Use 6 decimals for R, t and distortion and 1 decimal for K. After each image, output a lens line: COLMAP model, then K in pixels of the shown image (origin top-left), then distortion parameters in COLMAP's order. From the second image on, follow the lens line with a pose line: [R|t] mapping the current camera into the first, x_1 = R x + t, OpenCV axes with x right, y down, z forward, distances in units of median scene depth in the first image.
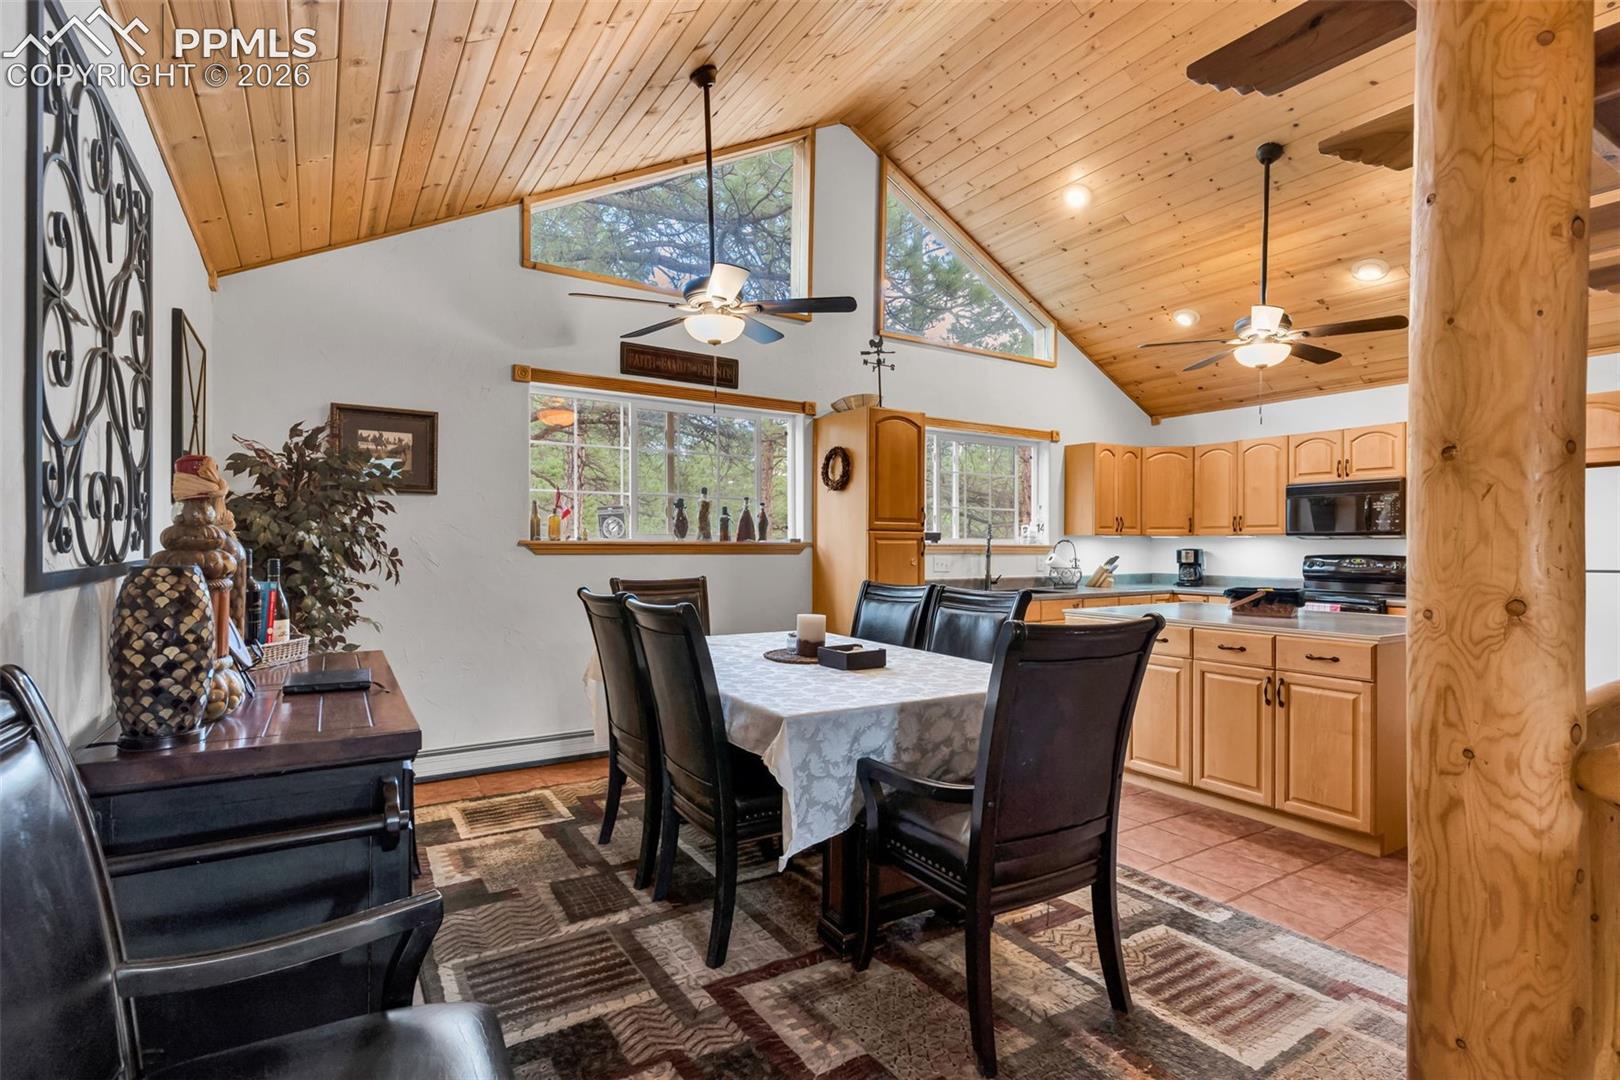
lens RADIAL K [[780.4, 0, 820.0], [0, 780.4, 545.3], [0, 0, 1]] dist [-0.001051, -0.000128]
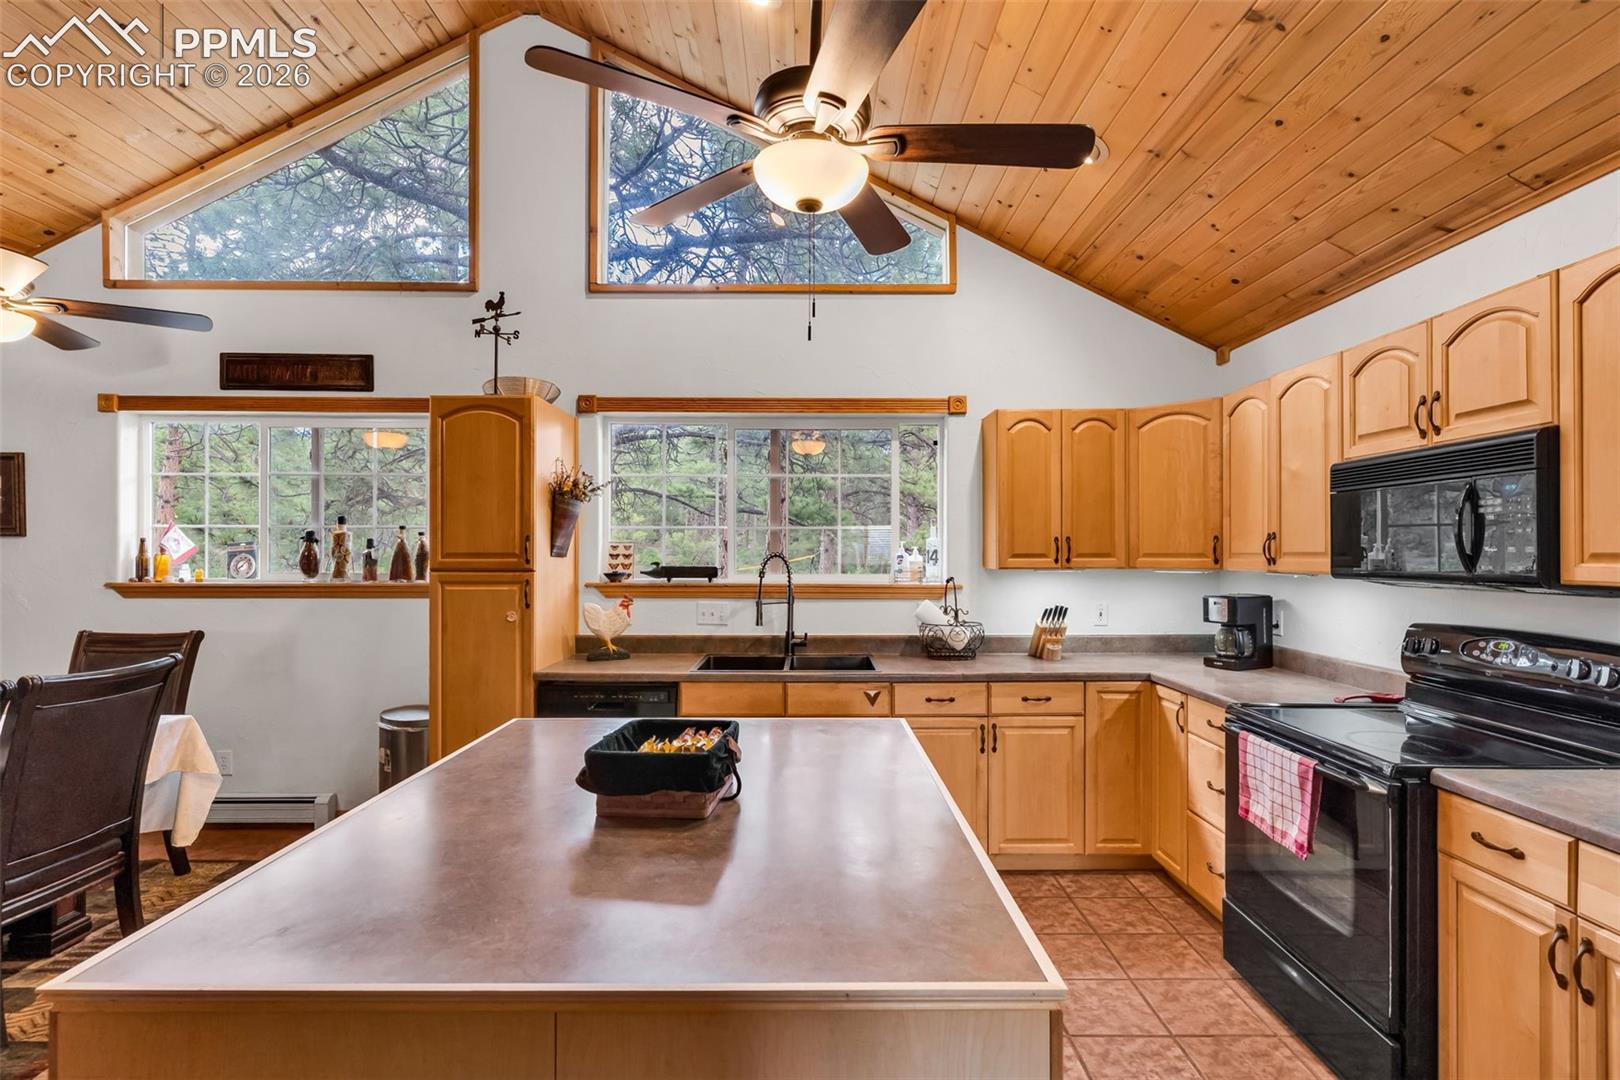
lens RADIAL K [[776.2, 0, 816.2], [0, 776.2, 551.3], [0, 0, 1]] dist [0.002742, -0.000116]
pose [[0.845646, -0.003308, -0.533734, 0.696185], [0.002992, 0.999994, -0.001458, -0.033271], [0.533736, -0.000364, 0.845651, 0.562620]]
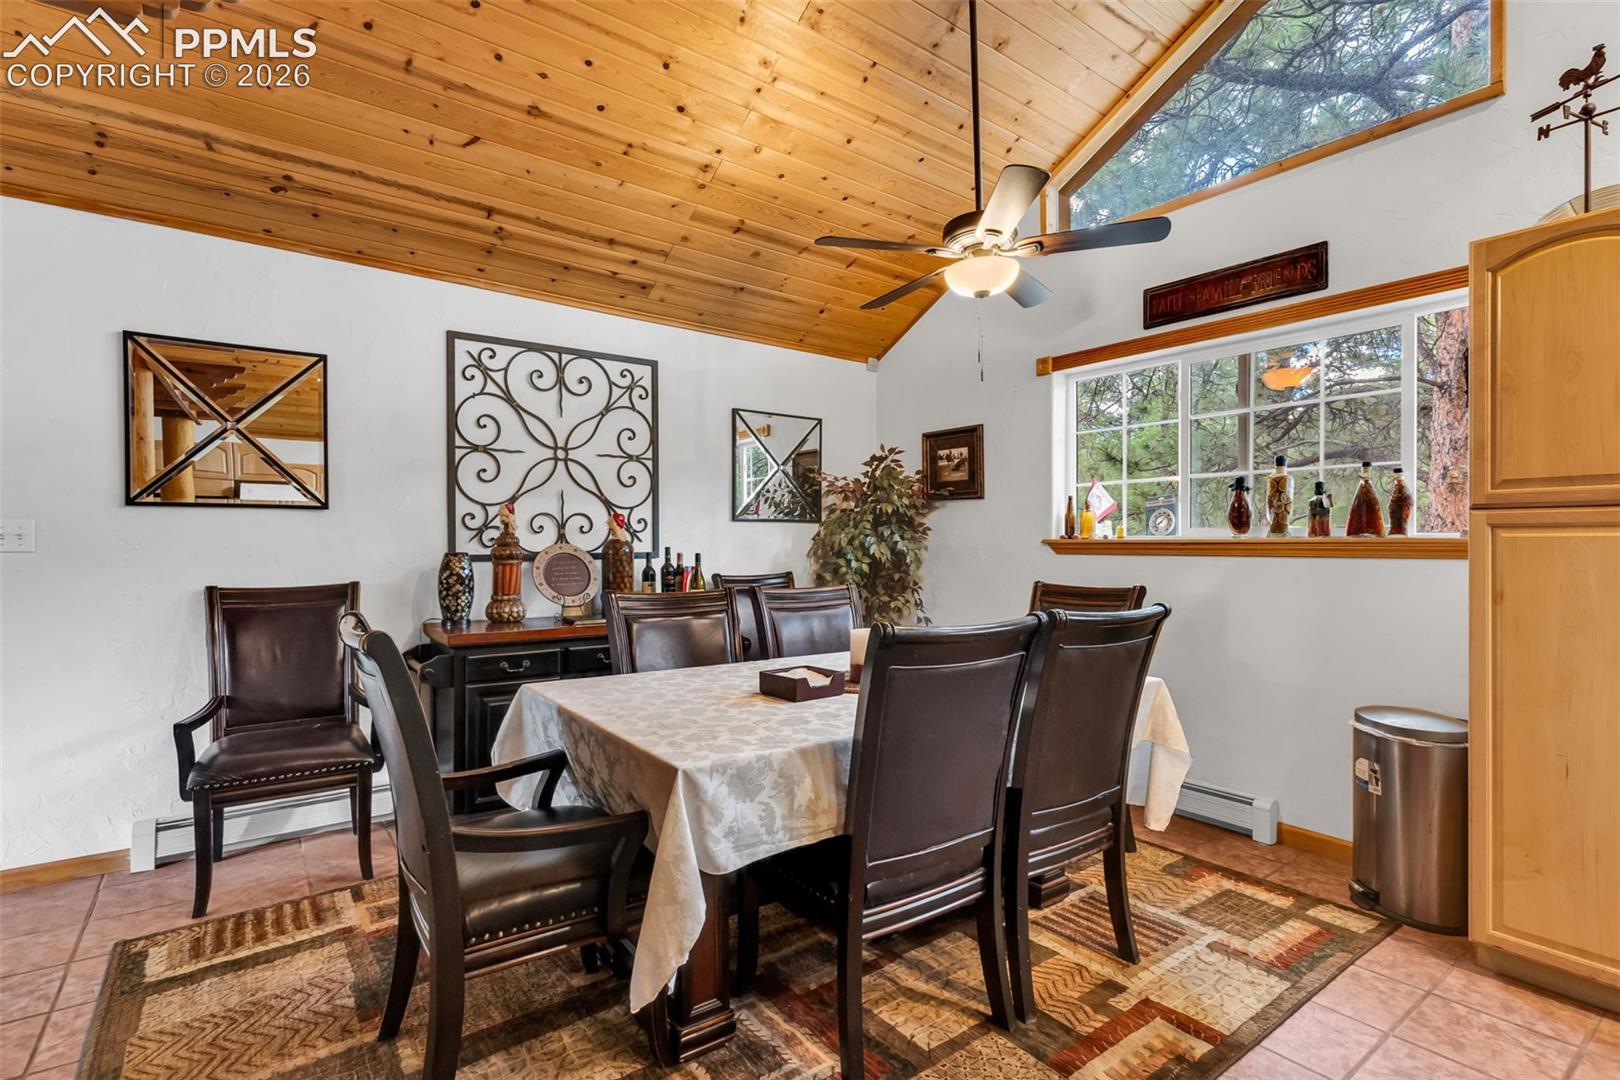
lens RADIAL K [[780.4, 0, 820.0], [0, 780.4, 545.3], [0, 0, 1]] dist [-0.001051, -0.000128]
pose [[0.072711, -0.003027, -0.997348, 0.471743], [0.001529, 0.999995, -0.002923, 0.003007], [0.997352, -0.001313, 0.072715, 0.551376]]
